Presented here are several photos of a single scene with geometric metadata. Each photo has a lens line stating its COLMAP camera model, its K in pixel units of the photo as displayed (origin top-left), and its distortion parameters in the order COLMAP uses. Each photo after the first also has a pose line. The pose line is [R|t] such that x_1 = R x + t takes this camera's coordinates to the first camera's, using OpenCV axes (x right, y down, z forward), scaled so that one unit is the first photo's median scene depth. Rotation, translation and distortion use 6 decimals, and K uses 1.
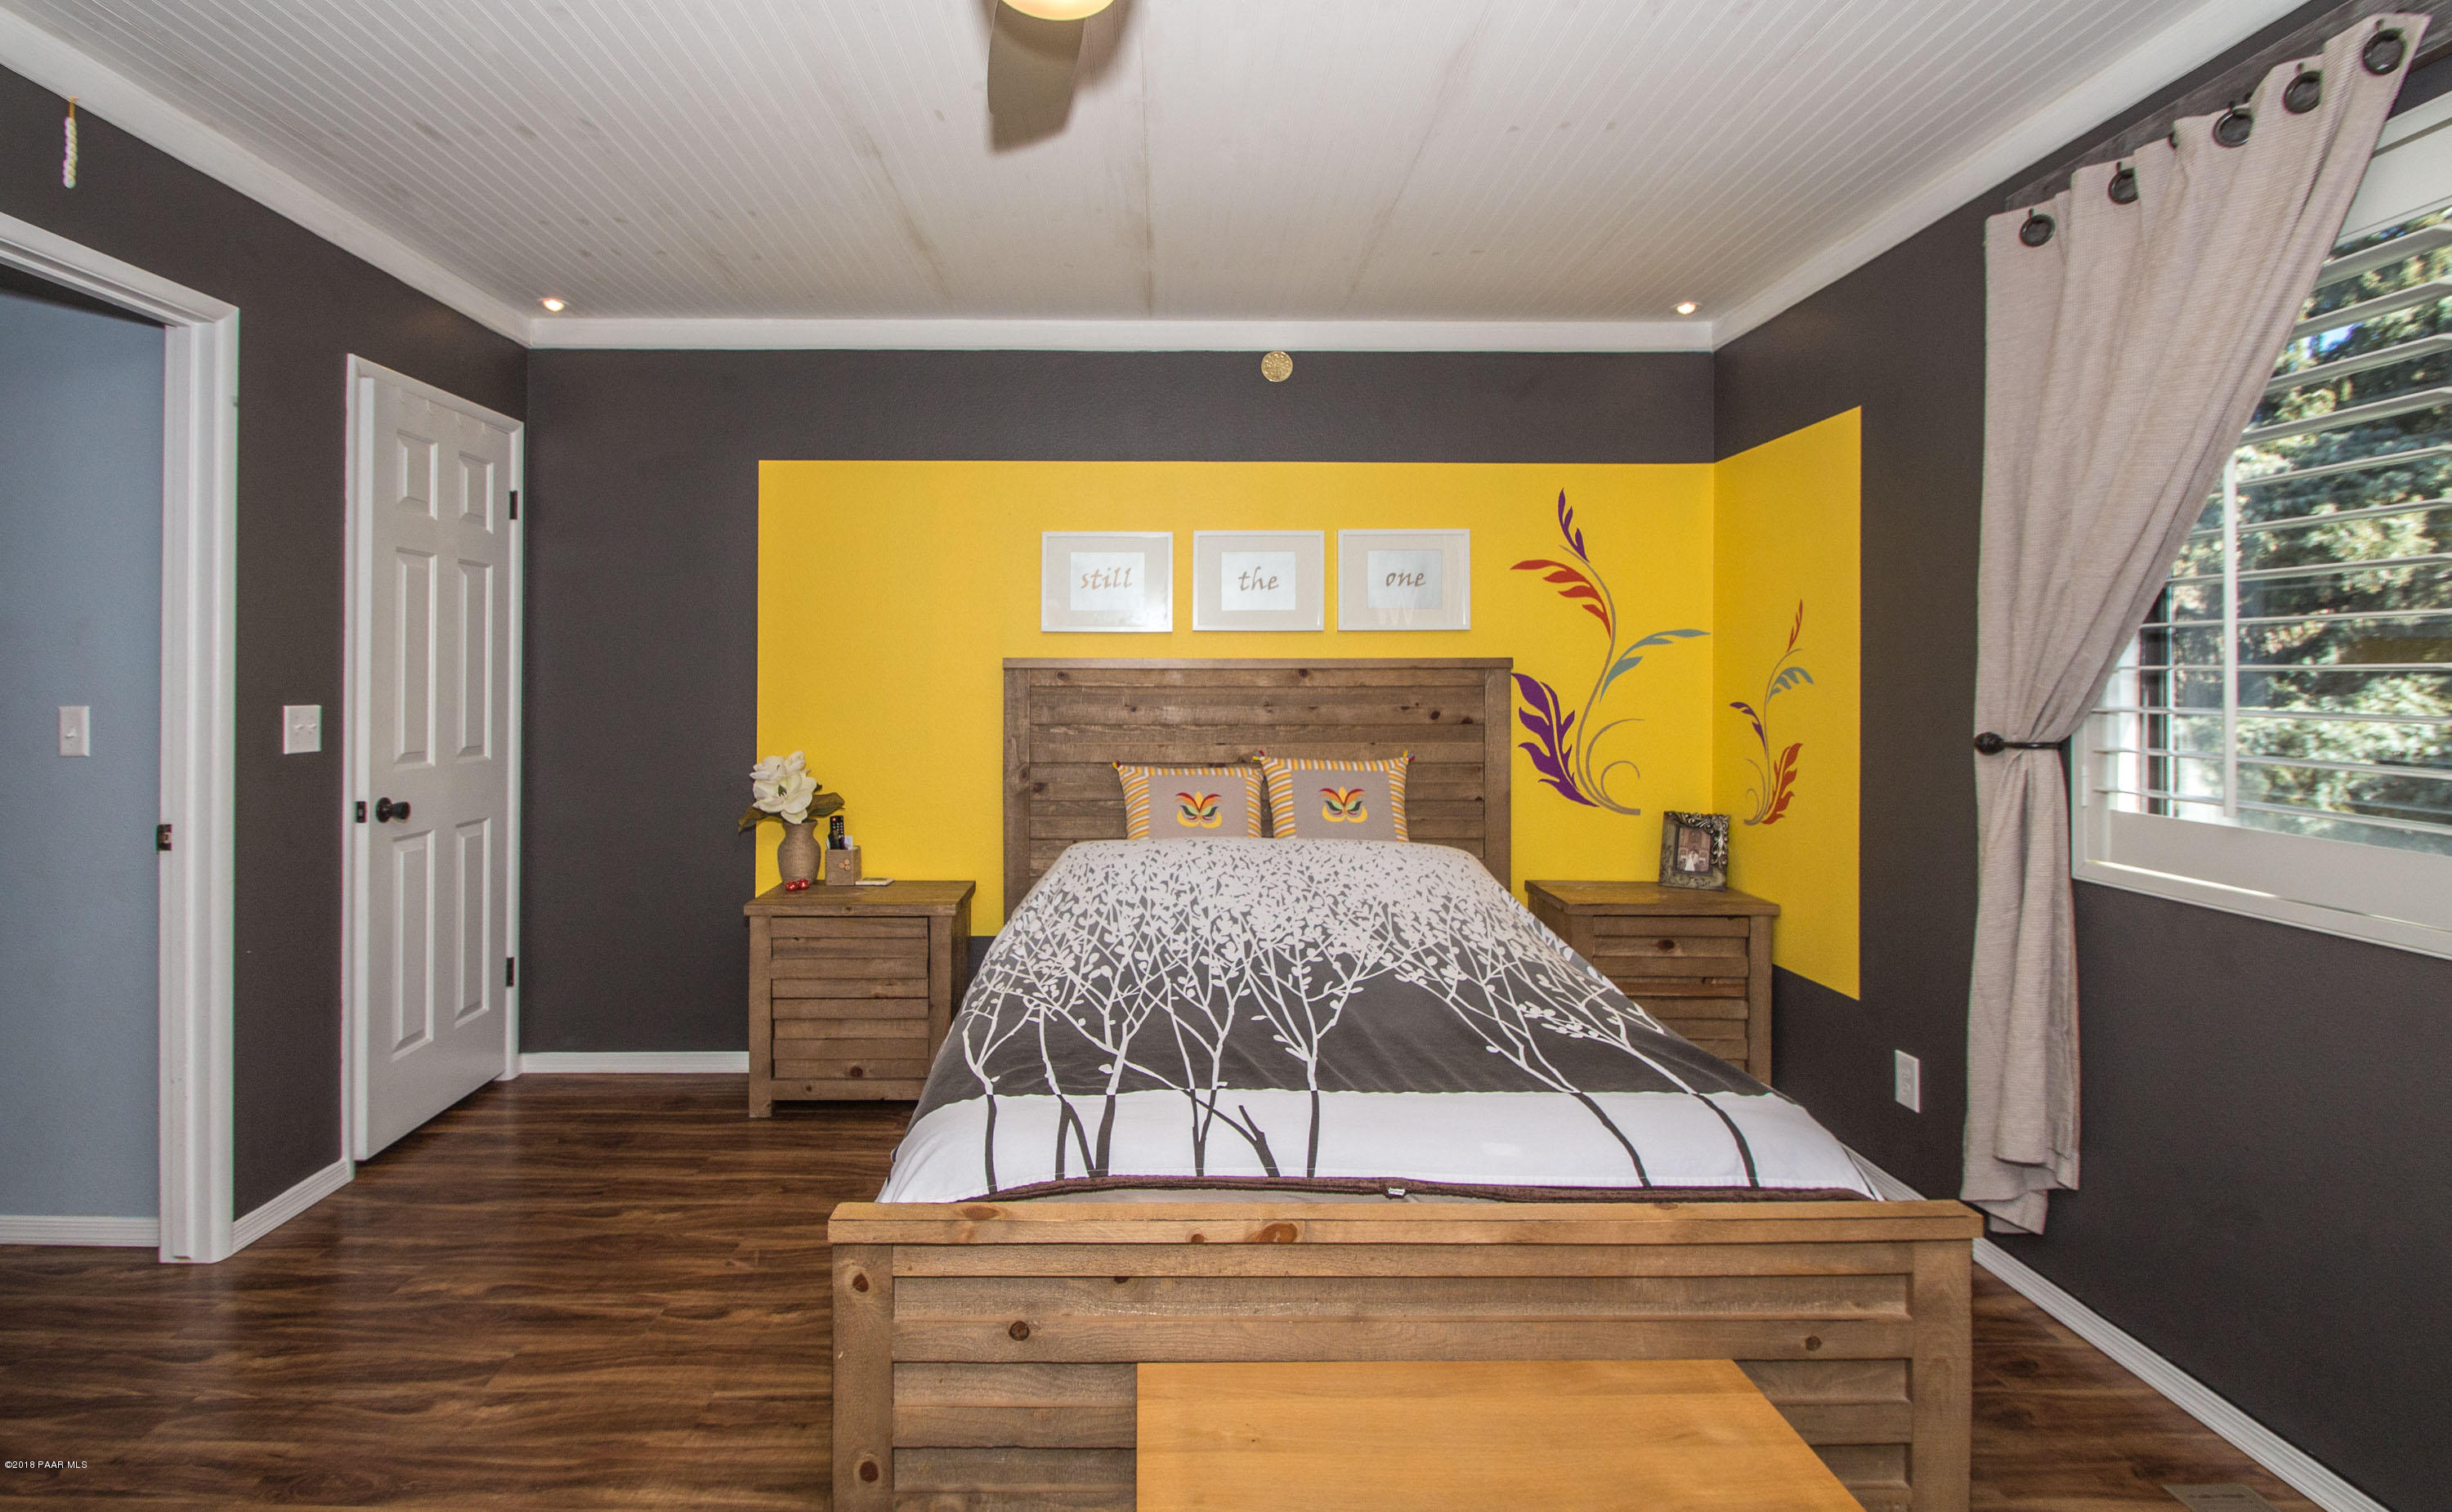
lens RADIAL K [[1280.3, 0, 1221.3], [0, 1280.3, 649.1], [0, 0, 1]] dist [-0.005406, -0.001050]
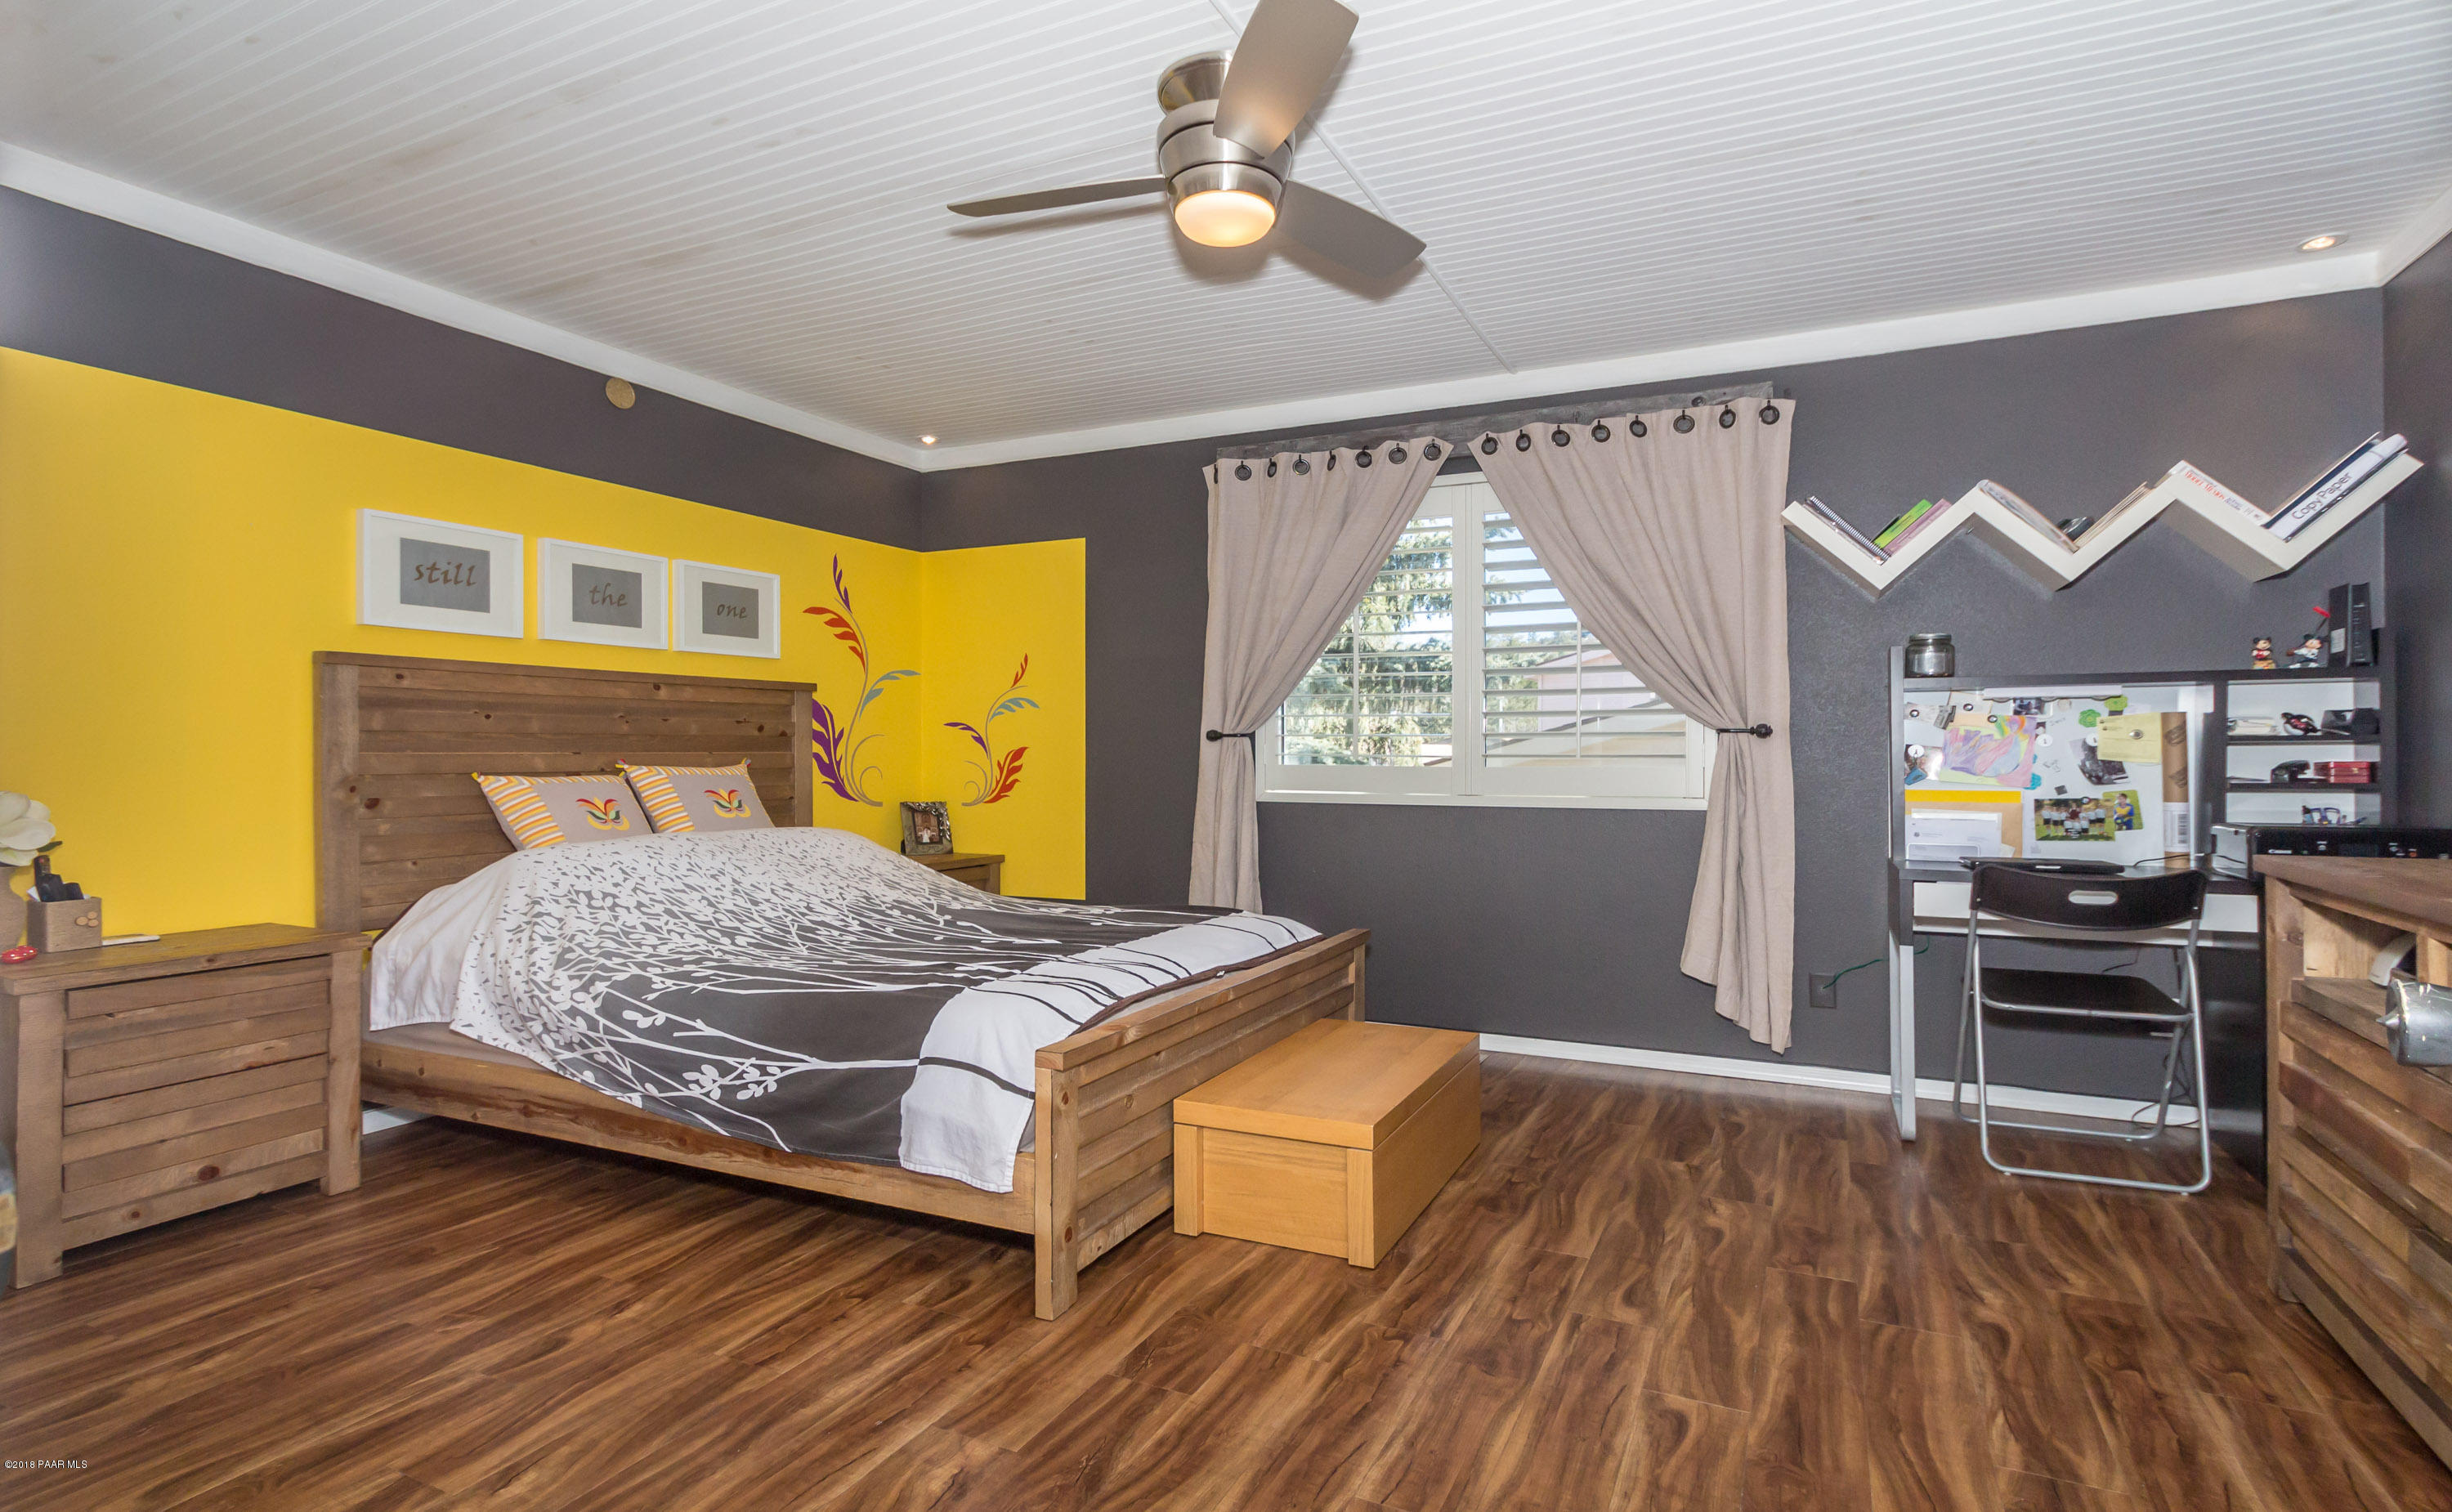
lens RADIAL K [[1162.9, 0, 1211.5], [0, 1162.9, 715.8], [0, 0, 1]] dist [0.002023, 0.000052]
pose [[0.463970, 0.030279, 0.885334, -0.660802], [-0.024962, 0.999466, -0.021100, 0.058352], [-0.885499, -0.012310, 0.464478, 0.150688]]
